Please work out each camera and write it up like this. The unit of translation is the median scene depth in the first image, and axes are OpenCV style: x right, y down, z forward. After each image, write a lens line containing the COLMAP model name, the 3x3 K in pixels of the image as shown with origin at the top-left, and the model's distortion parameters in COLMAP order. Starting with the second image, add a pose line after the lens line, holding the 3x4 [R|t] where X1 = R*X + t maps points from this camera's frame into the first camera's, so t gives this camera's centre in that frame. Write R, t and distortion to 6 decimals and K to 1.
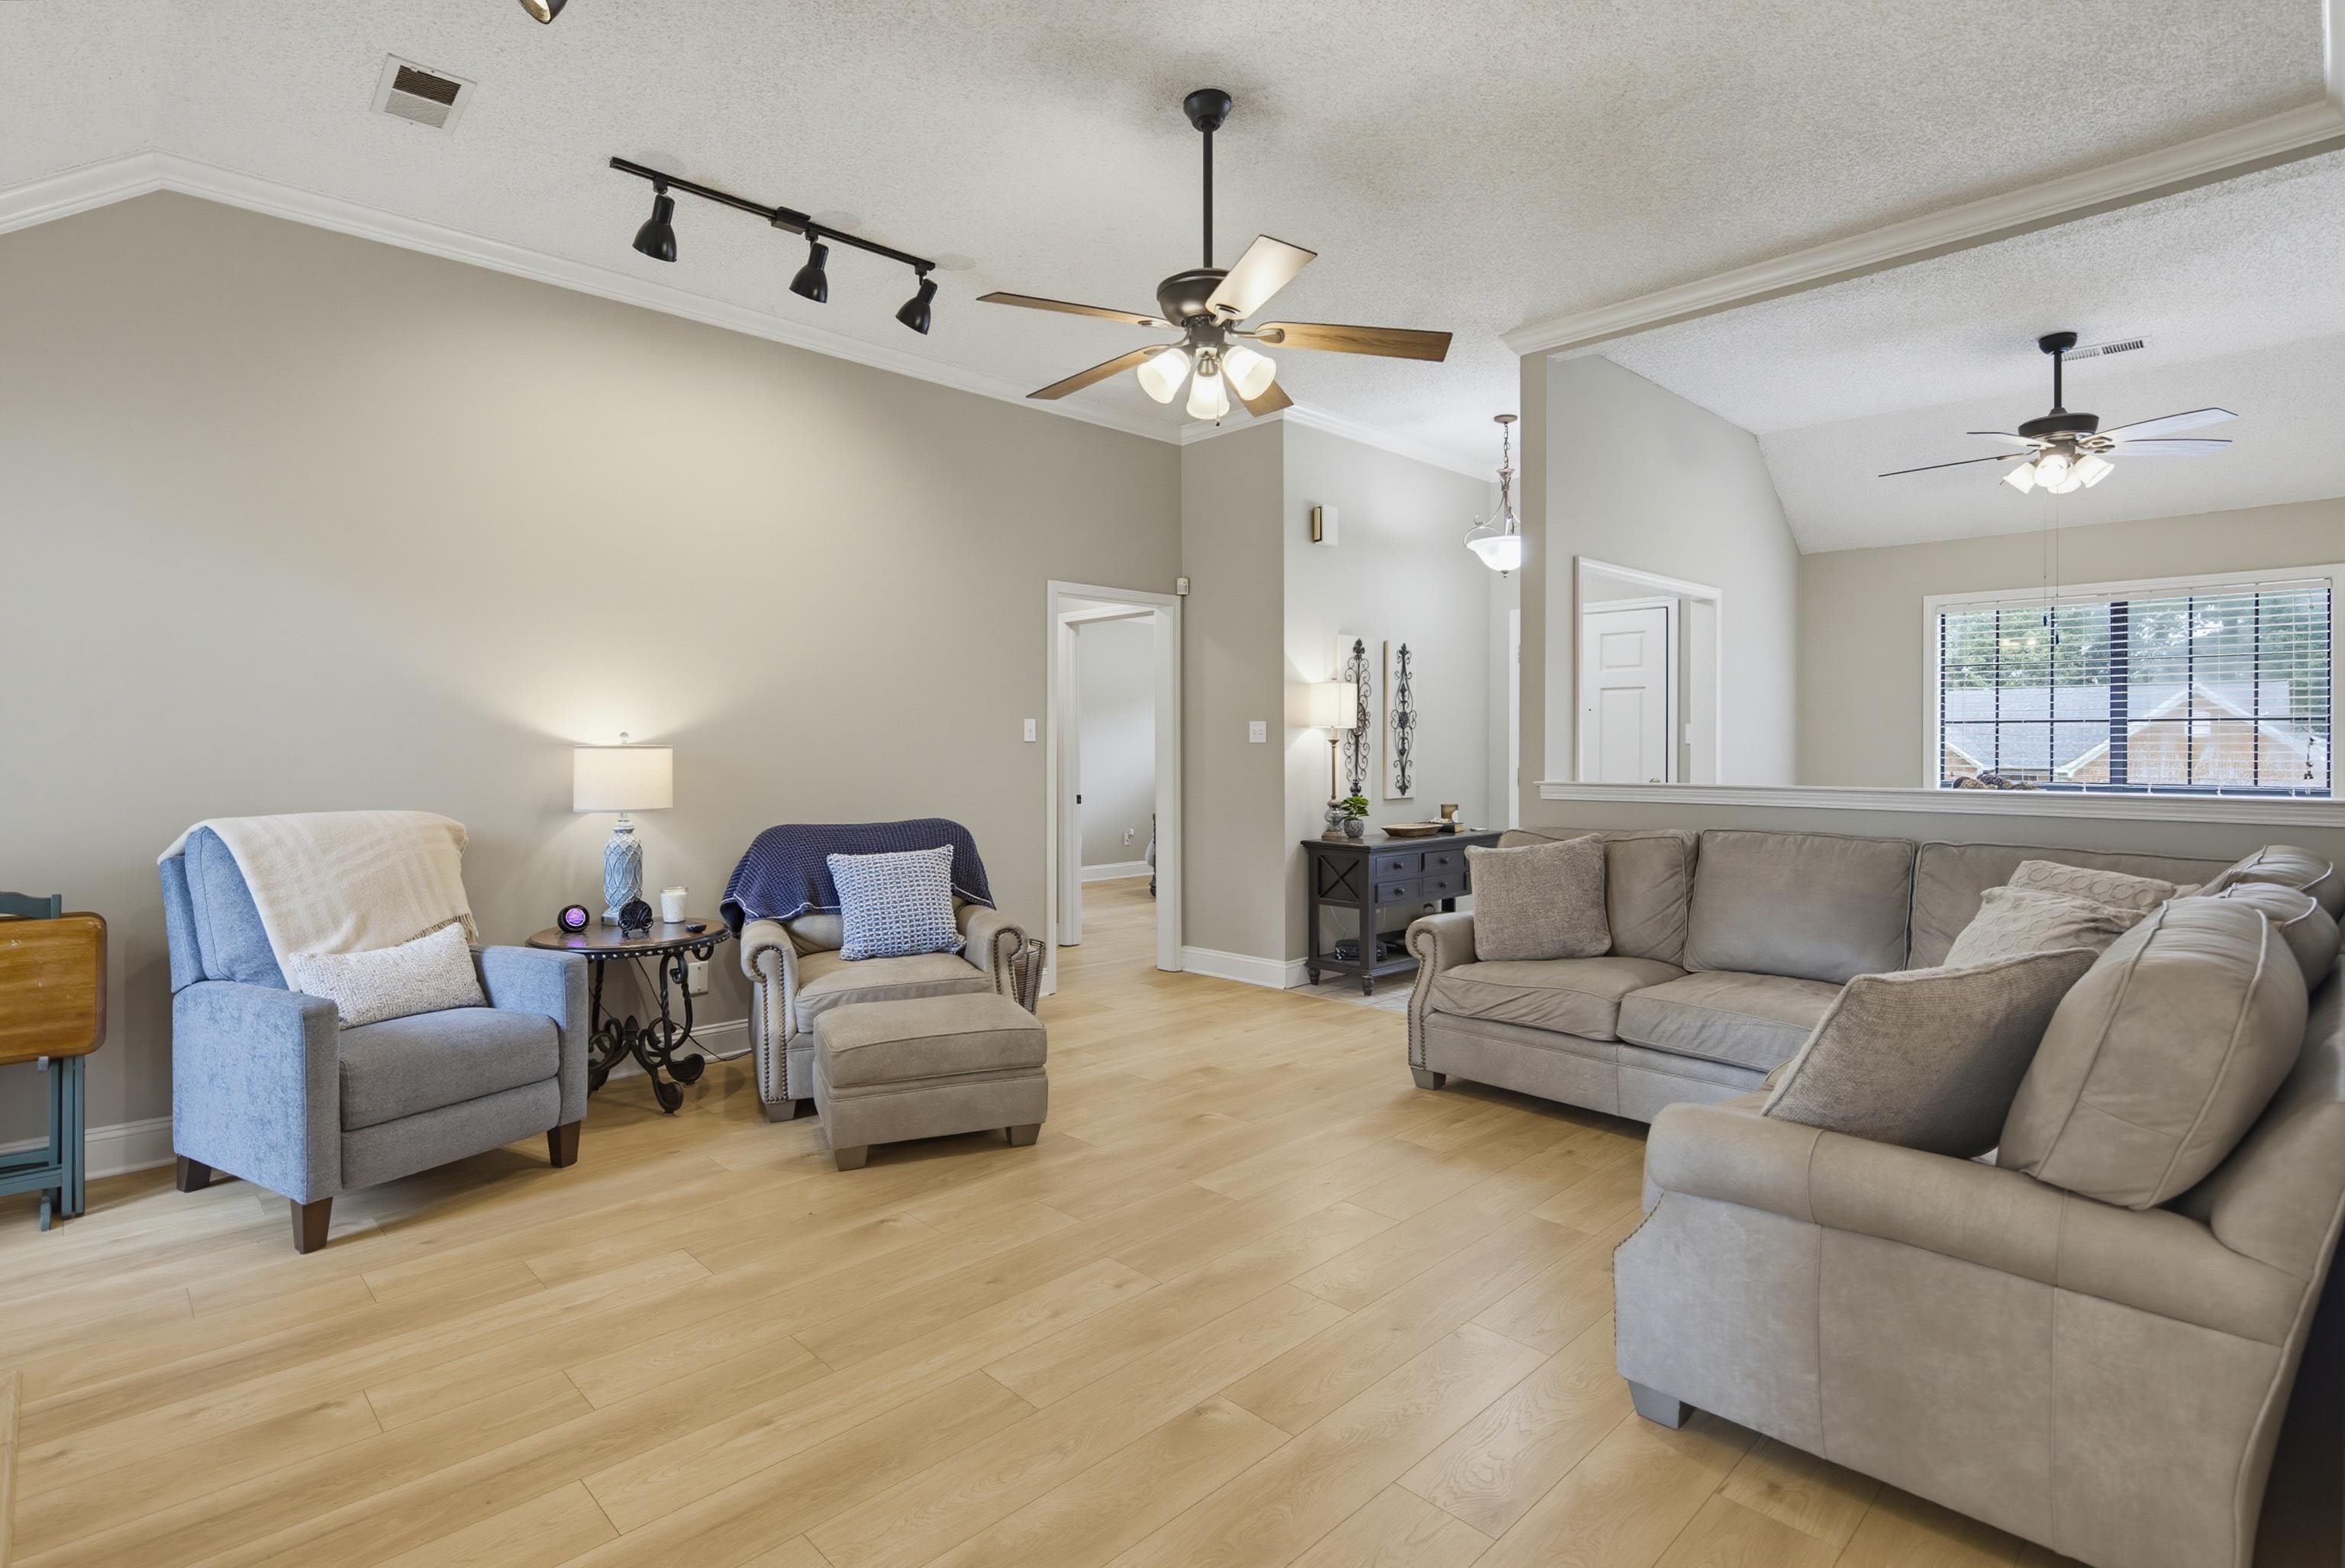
lens RADIAL K [[1131.5, 0, 1176.2], [0, 1131.5, 731.9], [0, 0, 1]] dist [-0.001479, -0.000457]
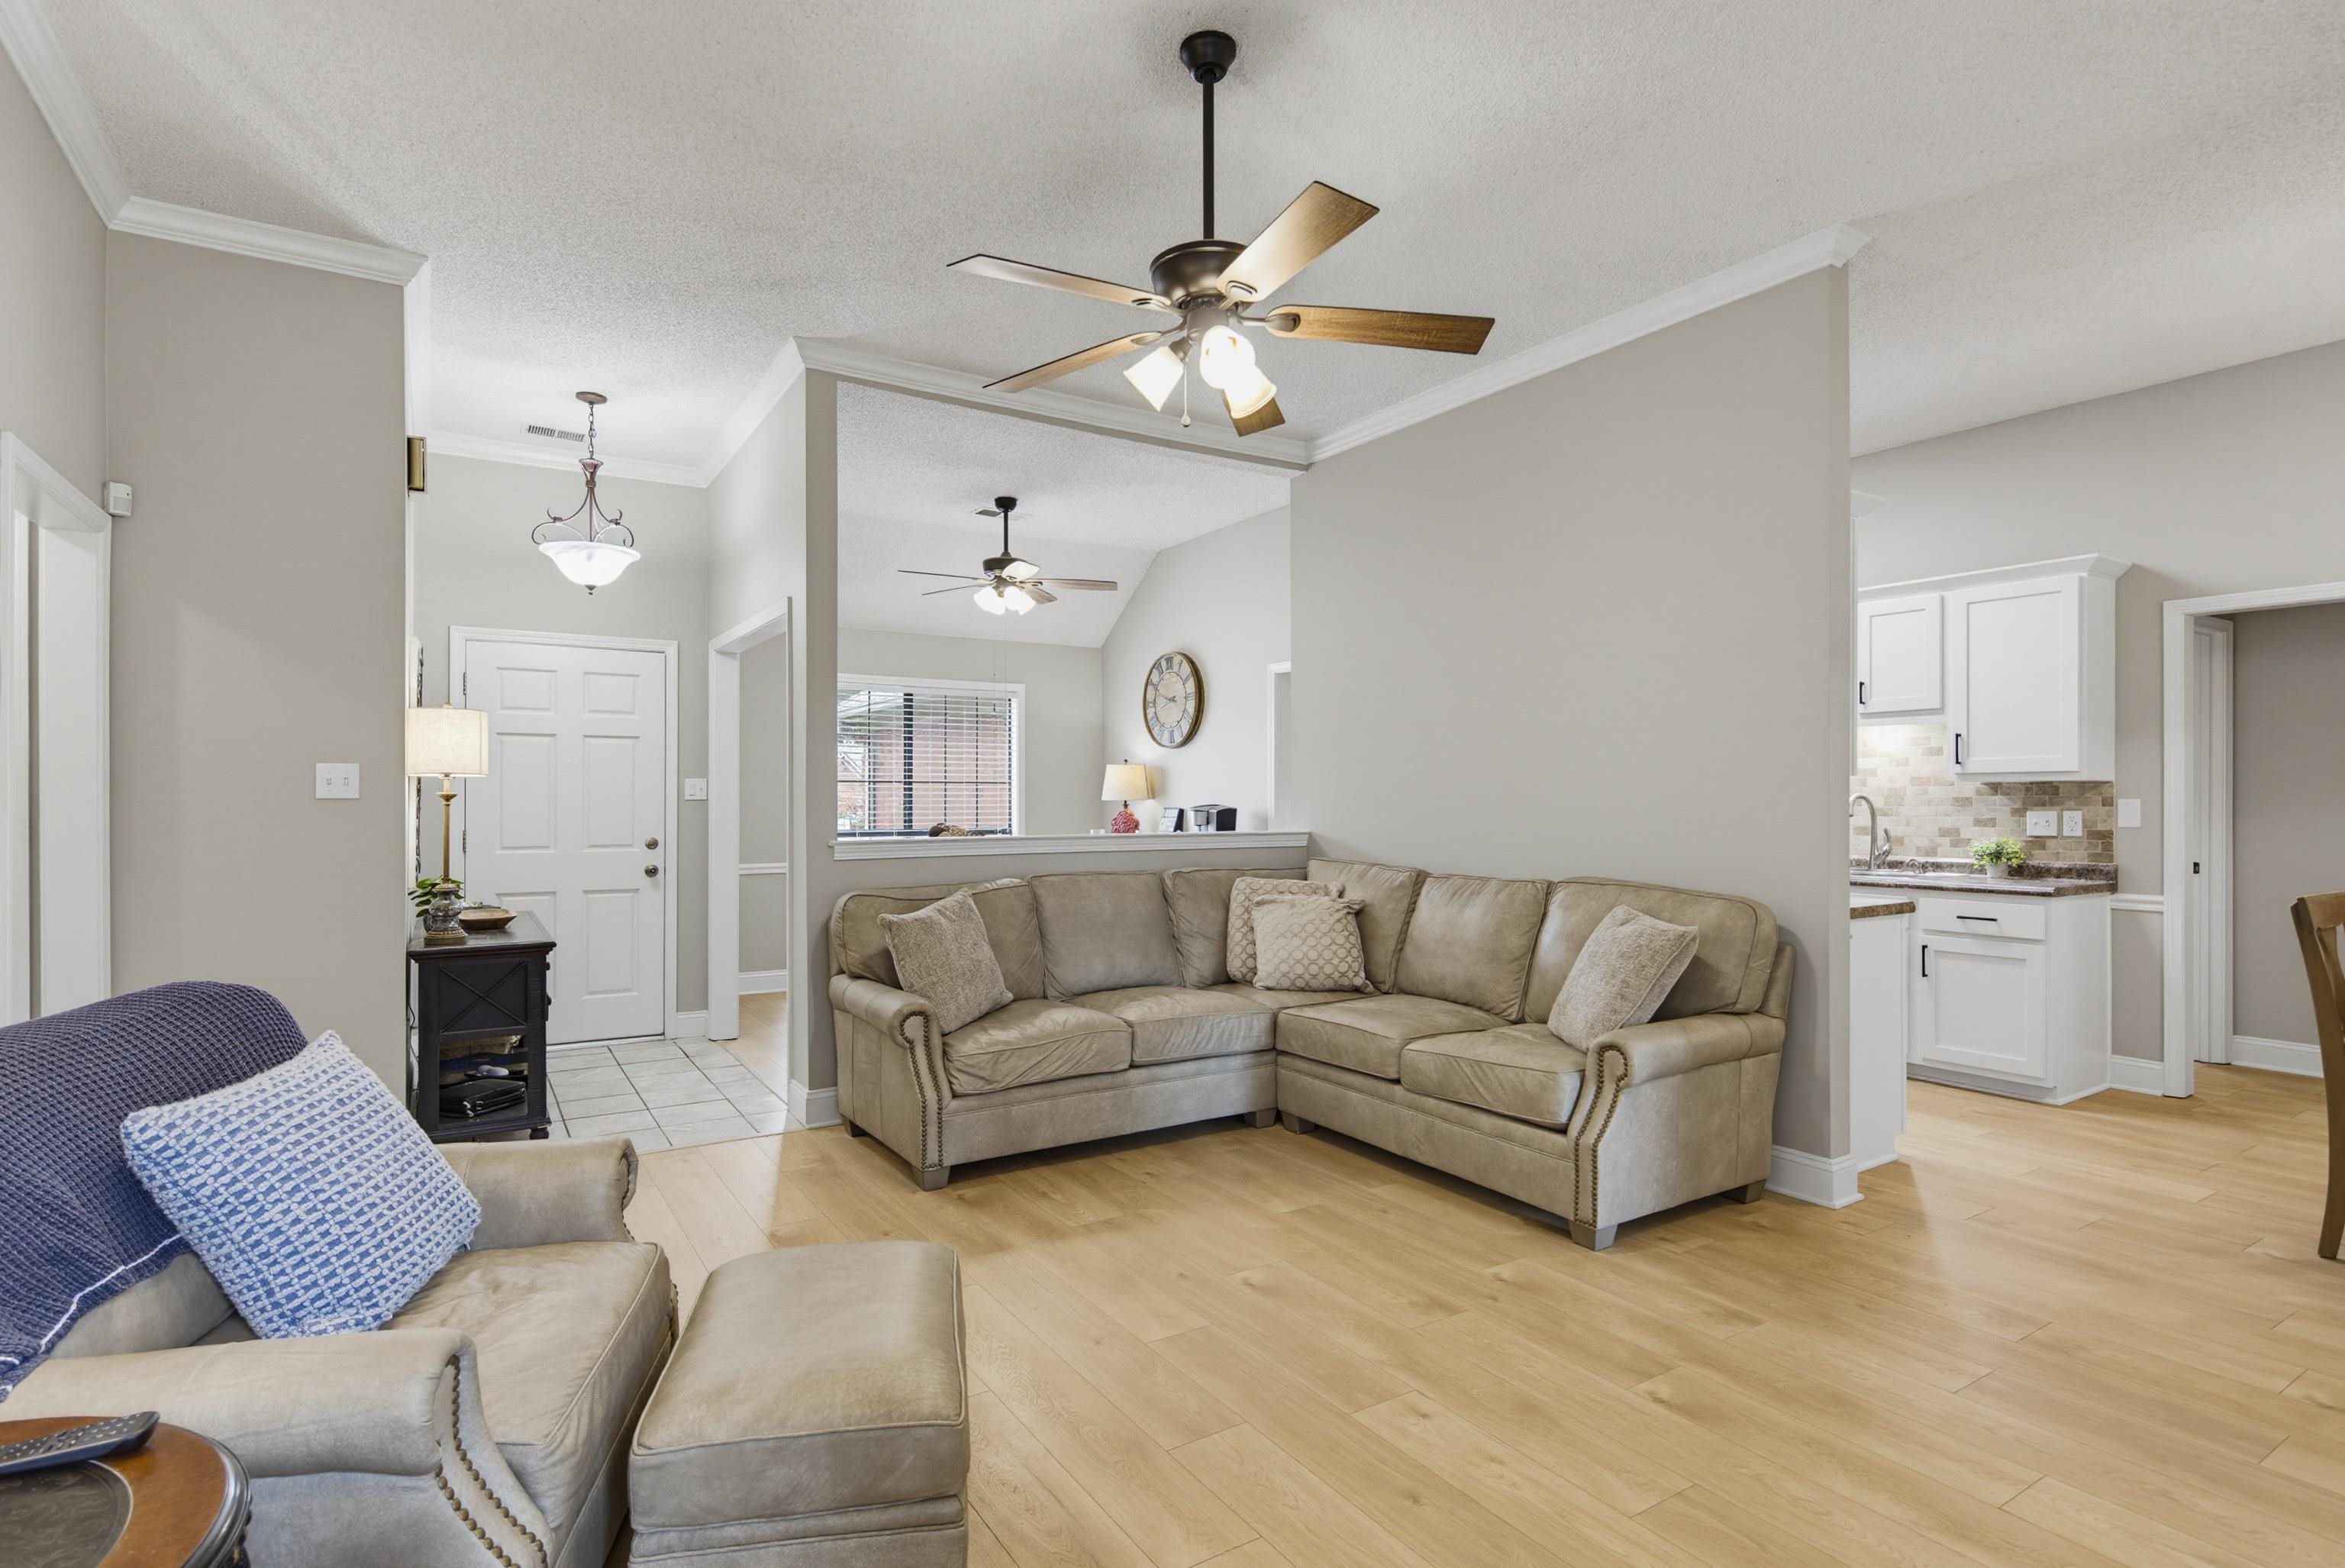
lens RADIAL K [[1139.5, 0, 1139.9], [0, 1139.5, 791.3], [0, 0, 1]] dist [0.002941, 0.000268]
pose [[0.224214, 0.007117, 0.974514, -0.642654], [-0.010655, 0.999931, -0.004851, 0.006586], [-0.974482, -0.009295, 0.224275, 0.675231]]
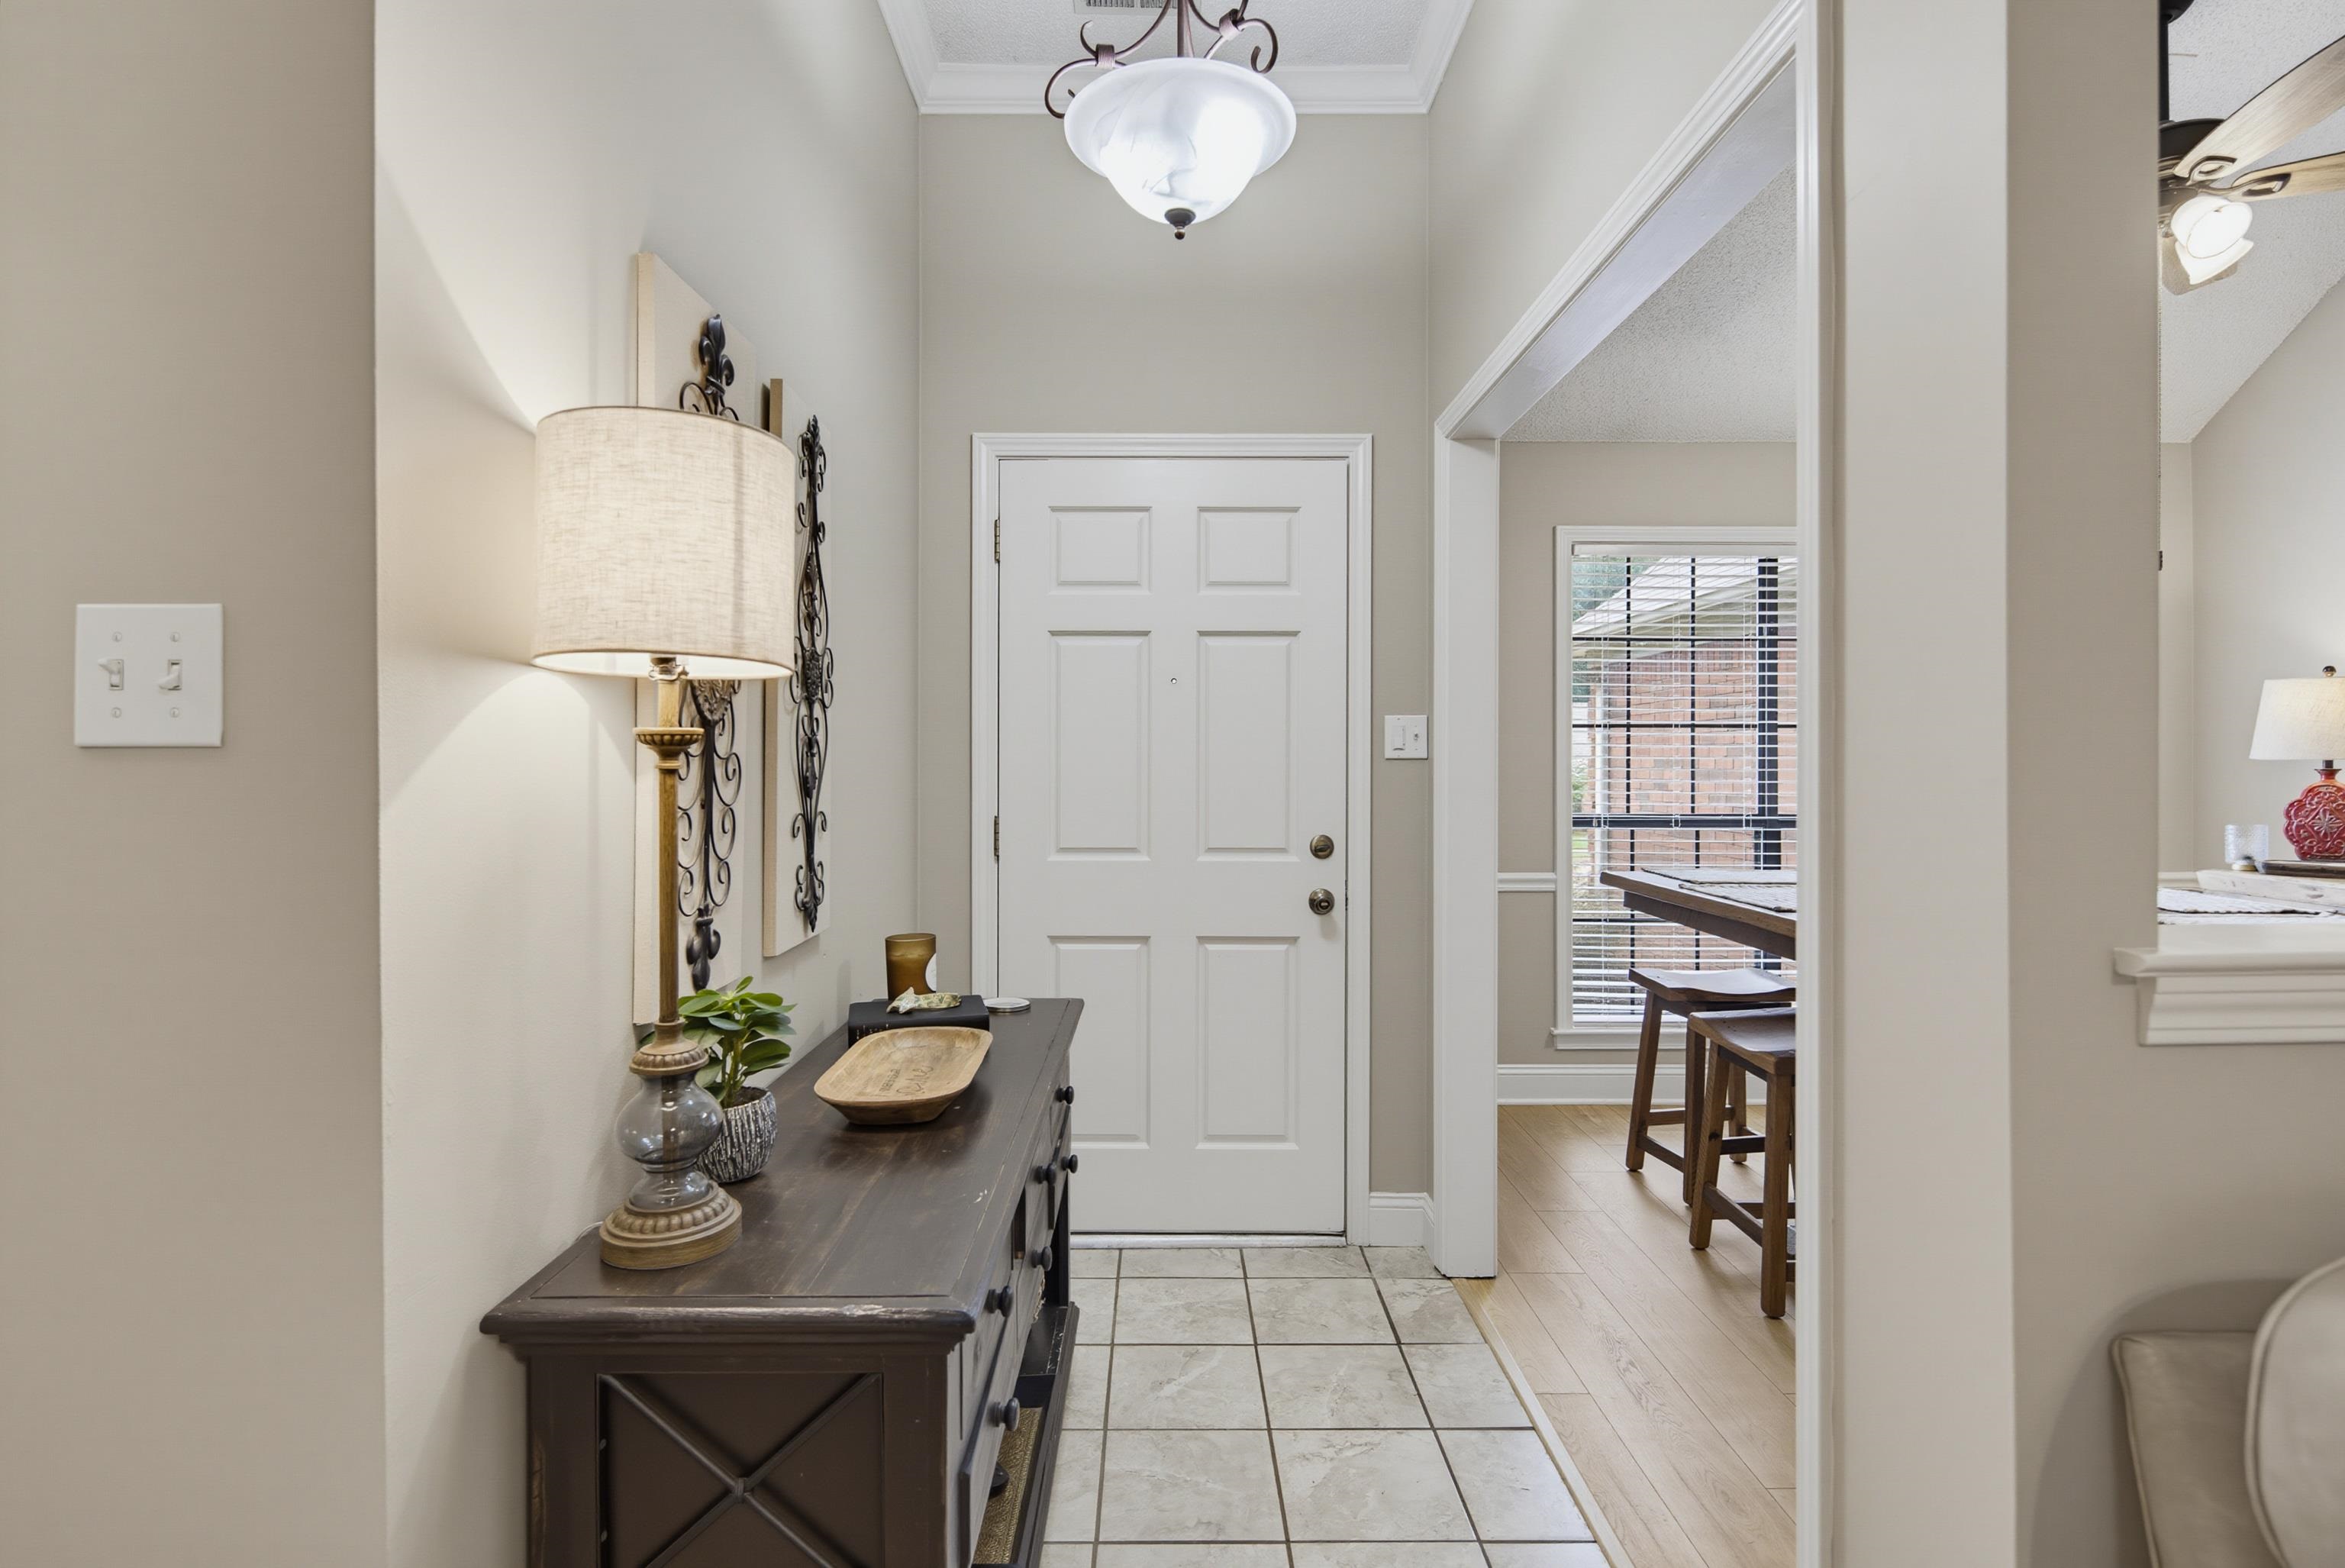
lens RADIAL K [[1139.5, 0, 1139.9], [0, 1139.5, 791.3], [0, 0, 1]] dist [0.002941, 0.000268]
pose [[0.708652, -0.018570, 0.705314, 0.089711], [-0.006793, 0.999428, 0.033139, 0.015171], [-0.705525, -0.028276, 0.708120, 1.211176]]
